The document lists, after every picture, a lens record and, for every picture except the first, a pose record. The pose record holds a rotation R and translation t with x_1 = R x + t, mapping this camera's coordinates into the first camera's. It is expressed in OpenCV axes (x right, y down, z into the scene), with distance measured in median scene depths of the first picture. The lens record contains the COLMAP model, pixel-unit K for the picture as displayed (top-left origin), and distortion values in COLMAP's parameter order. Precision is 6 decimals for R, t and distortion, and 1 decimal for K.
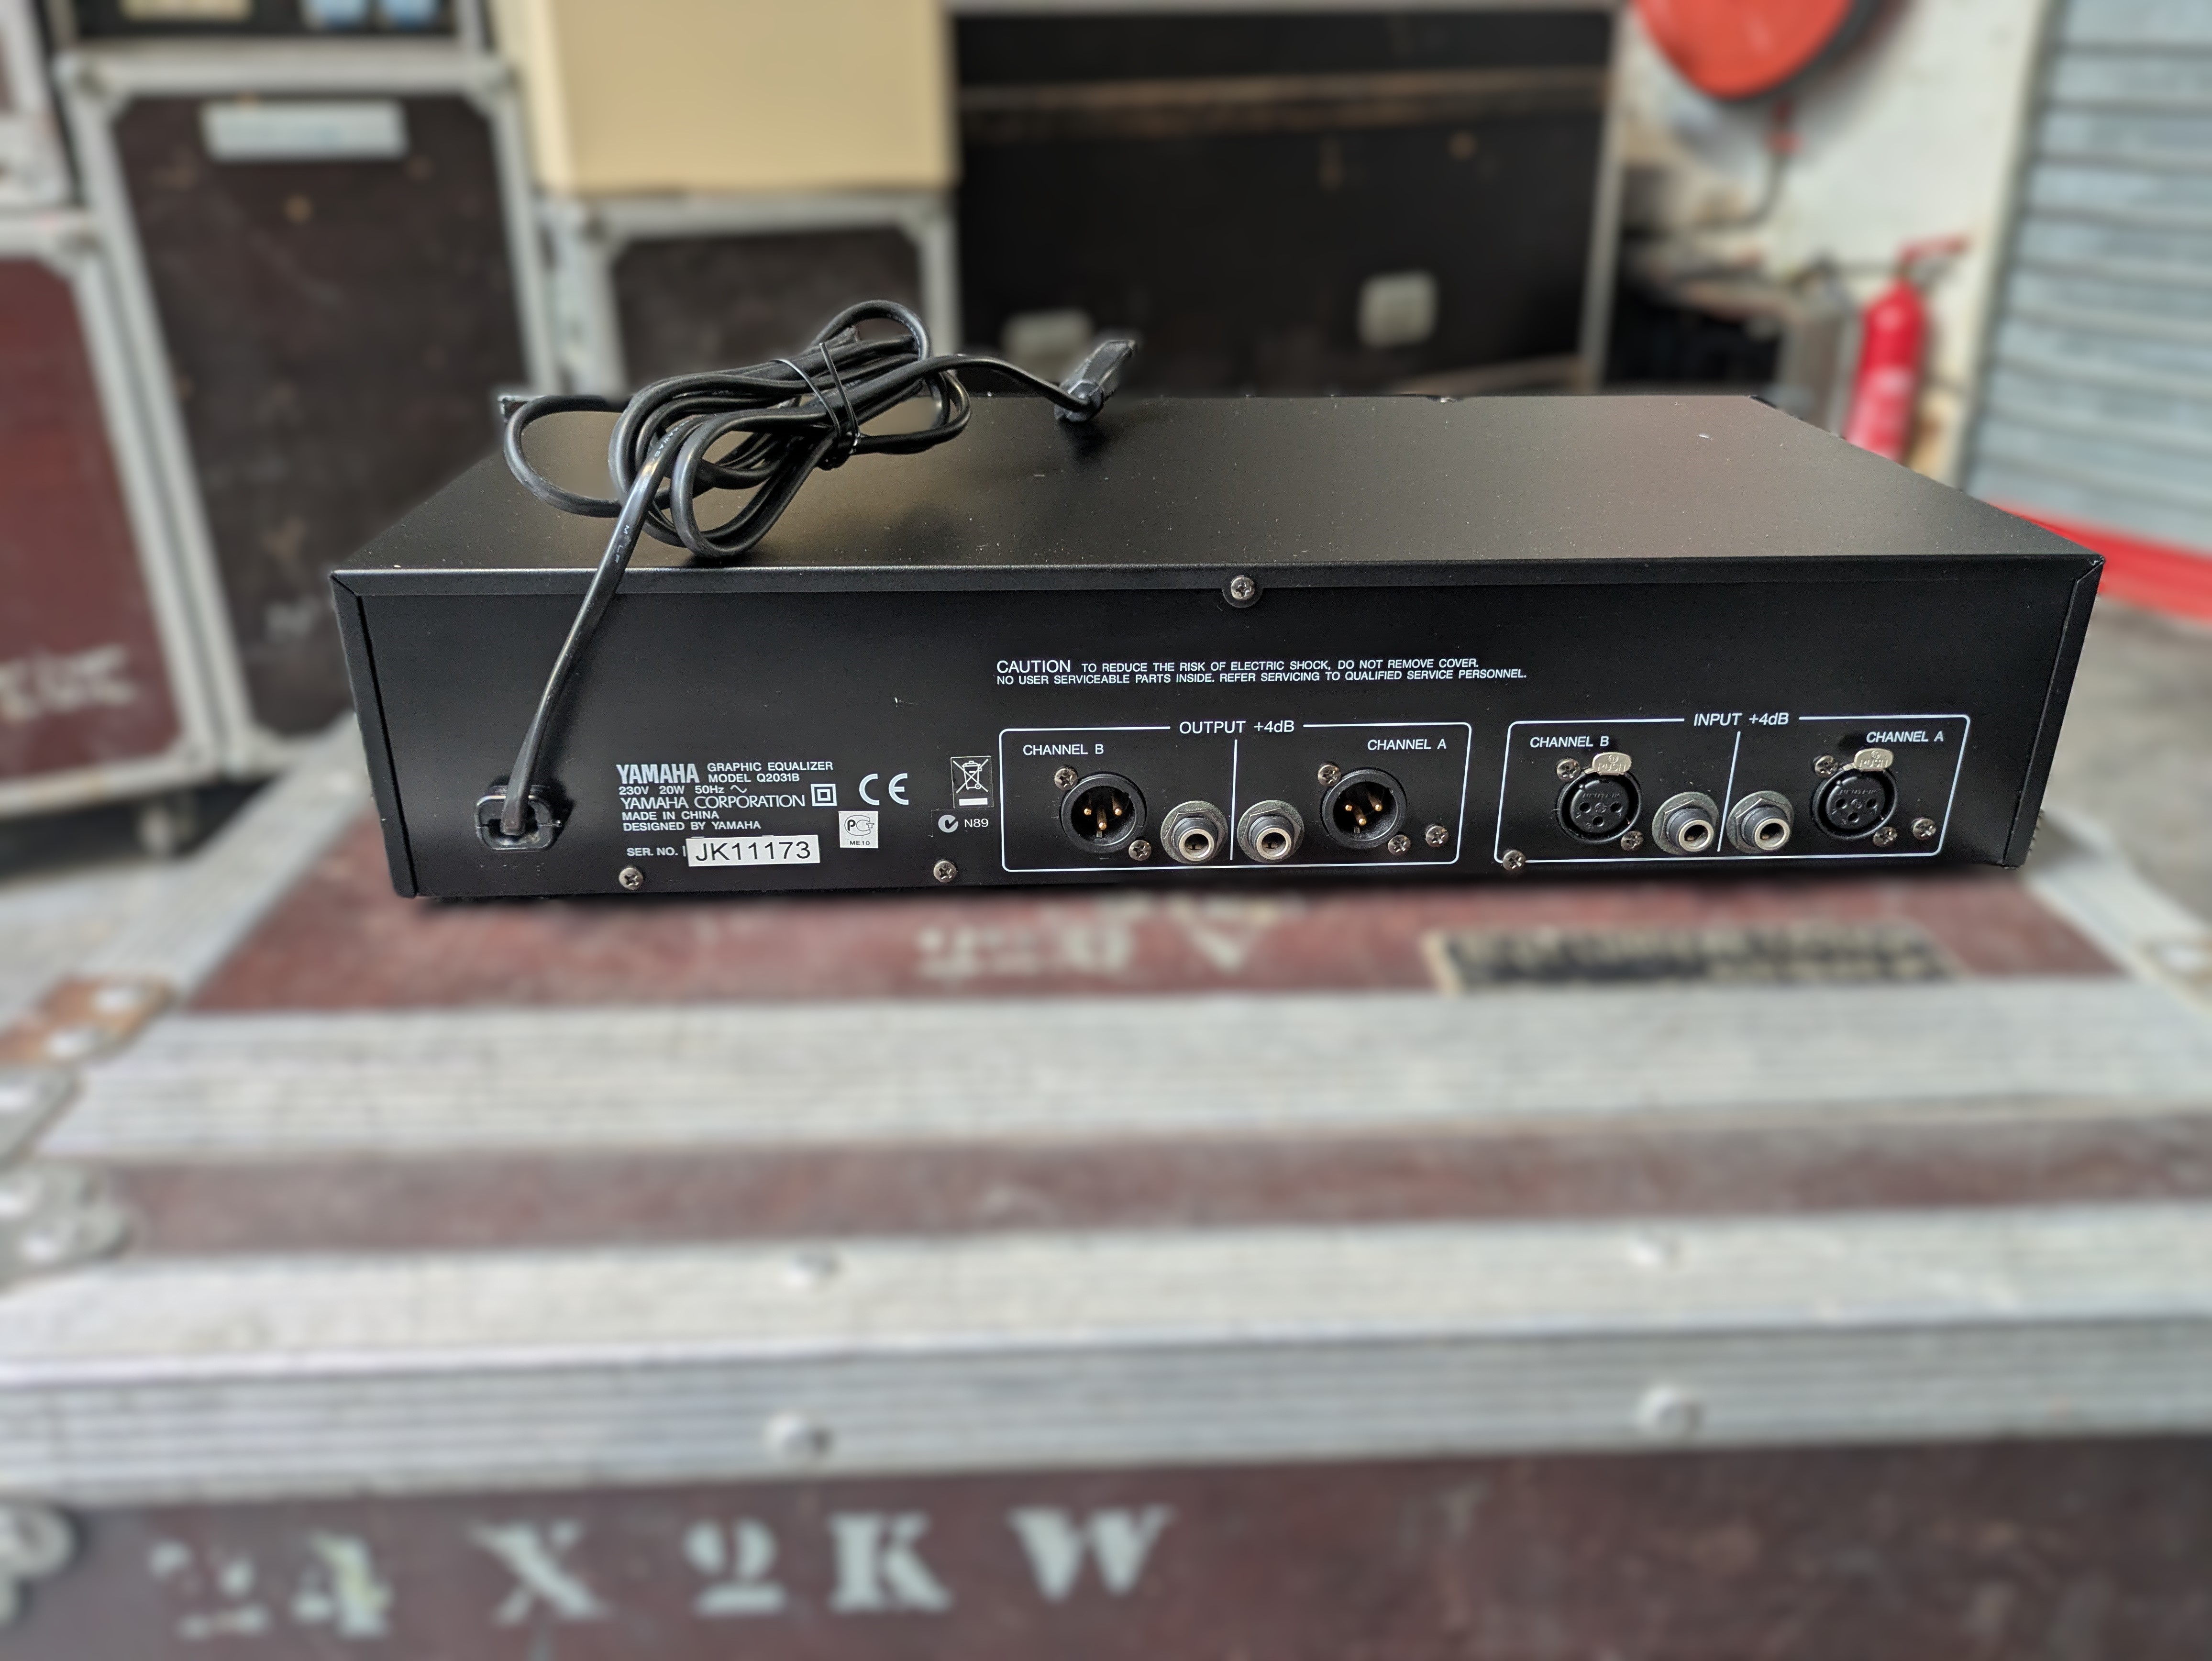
lens RADIAL K [[1650.5, 0, 1106.0], [0, 1650.5, 830.5], [0, 0, 1]] dist [-0.001528, -0.031474]
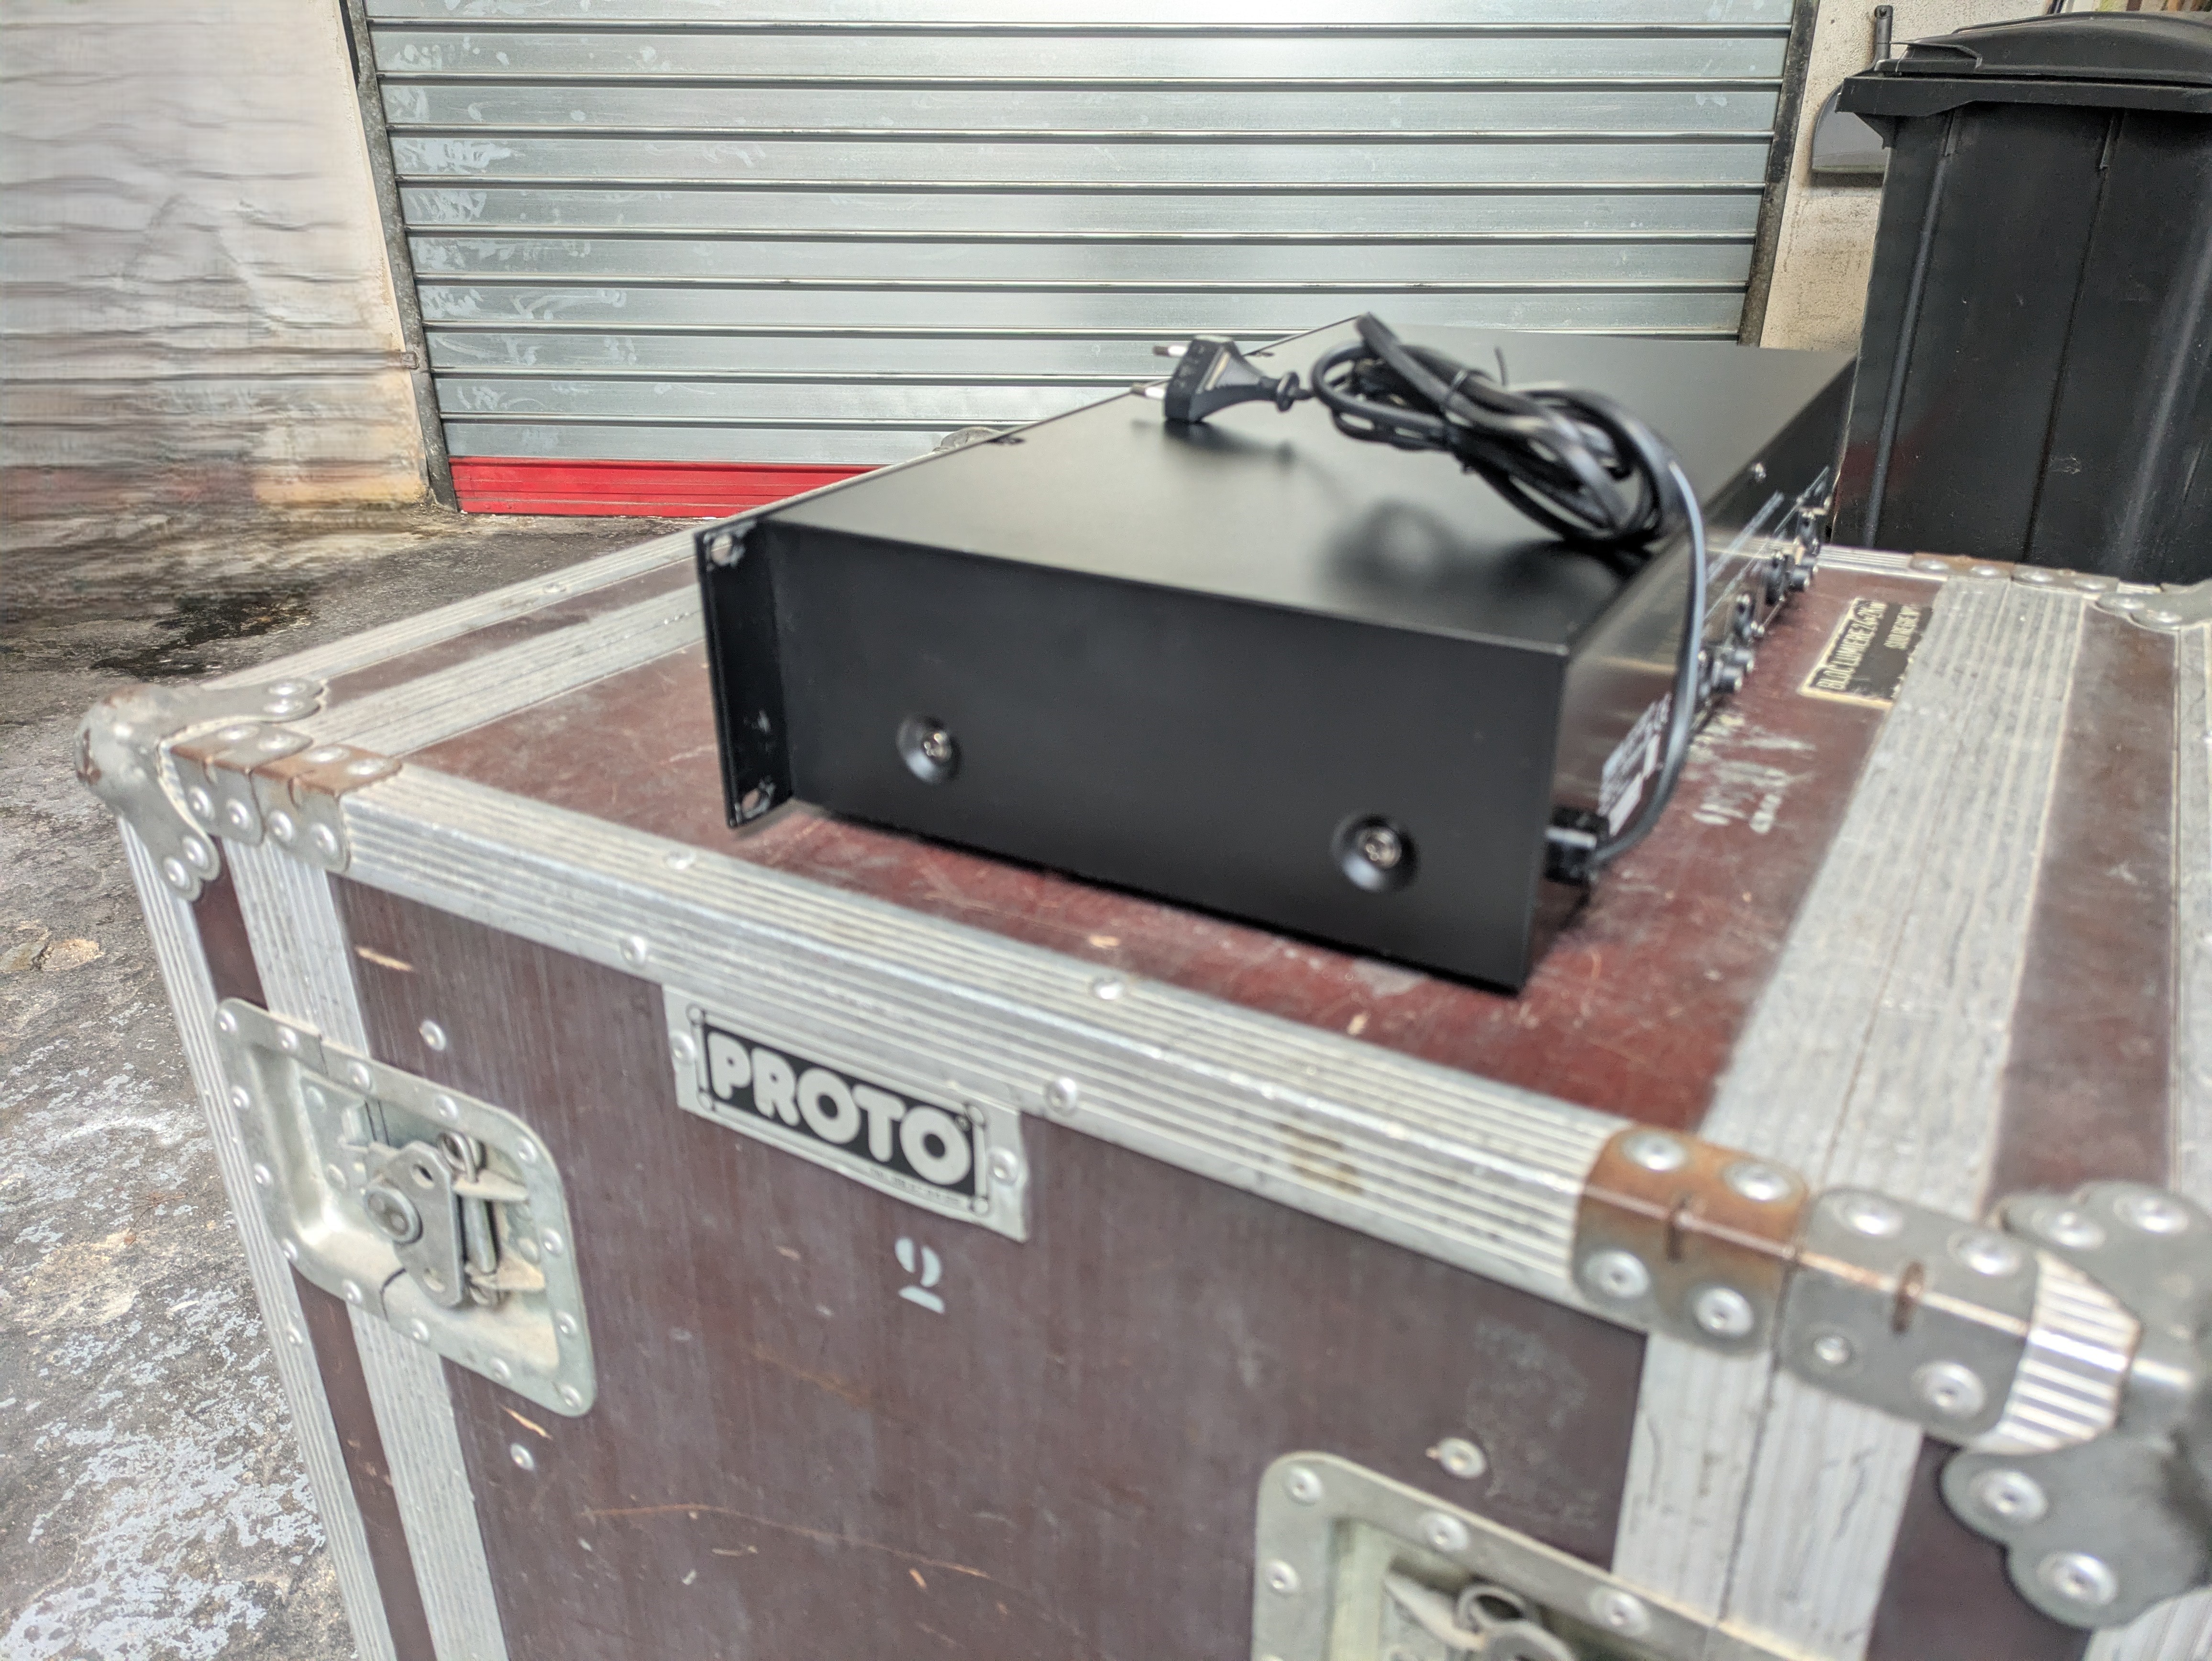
lens RADIAL K [[1650.5, 0, 1106.0], [0, 1650.5, 830.5], [0, 0, 1]] dist [-0.001528, -0.031474]
pose [[0.558281, -0.357612, 0.748623, -0.128825], [0.348455, 0.919958, 0.179599, -0.030015], [-0.752928, 0.160595, 0.638207, 0.059878]]
